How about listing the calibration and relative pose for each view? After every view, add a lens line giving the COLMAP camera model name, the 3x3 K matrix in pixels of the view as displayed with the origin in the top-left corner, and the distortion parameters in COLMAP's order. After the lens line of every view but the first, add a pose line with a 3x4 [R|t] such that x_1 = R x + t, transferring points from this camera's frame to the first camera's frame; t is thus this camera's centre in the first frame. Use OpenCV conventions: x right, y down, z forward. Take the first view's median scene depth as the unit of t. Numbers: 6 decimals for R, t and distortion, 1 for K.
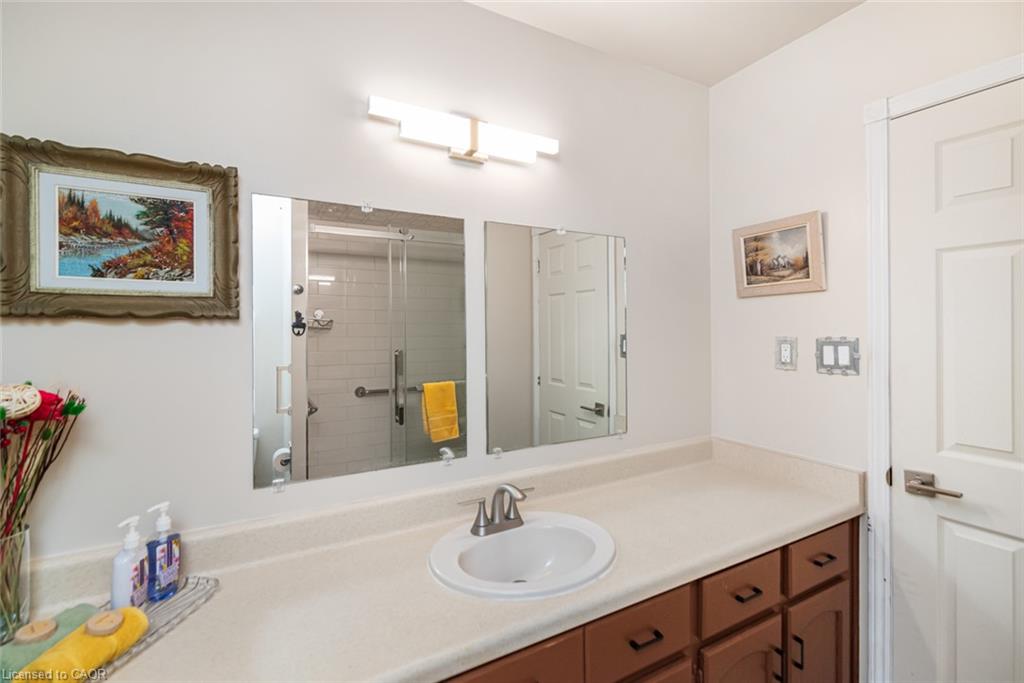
lens RADIAL K [[466.8, 0, 511.8], [0, 466.8, 330.2], [0, 0, 1]] dist [0.021063, -0.000094]
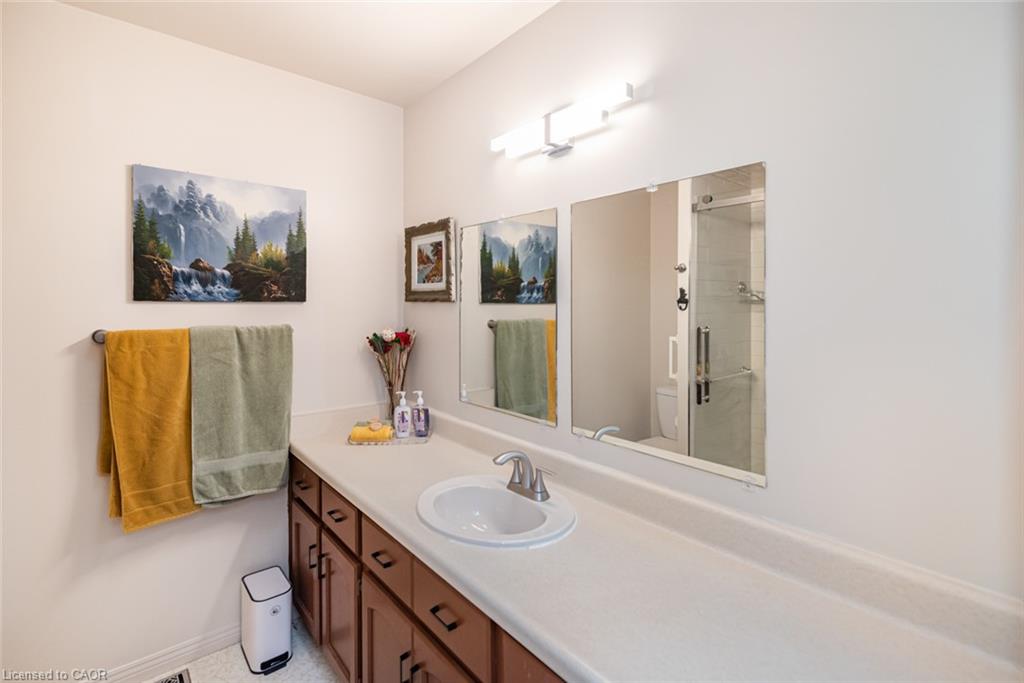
lens RADIAL K [[478.4, 0, 509.3], [0, 478.4, 308.2], [0, 0, 1]] dist [0.018881, 0.000055]
pose [[0.186804, 0.020687, -0.982179, 0.558433], [0.001532, 0.999771, 0.021349, -0.017757], [0.982396, -0.005492, 0.186729, 0.398634]]
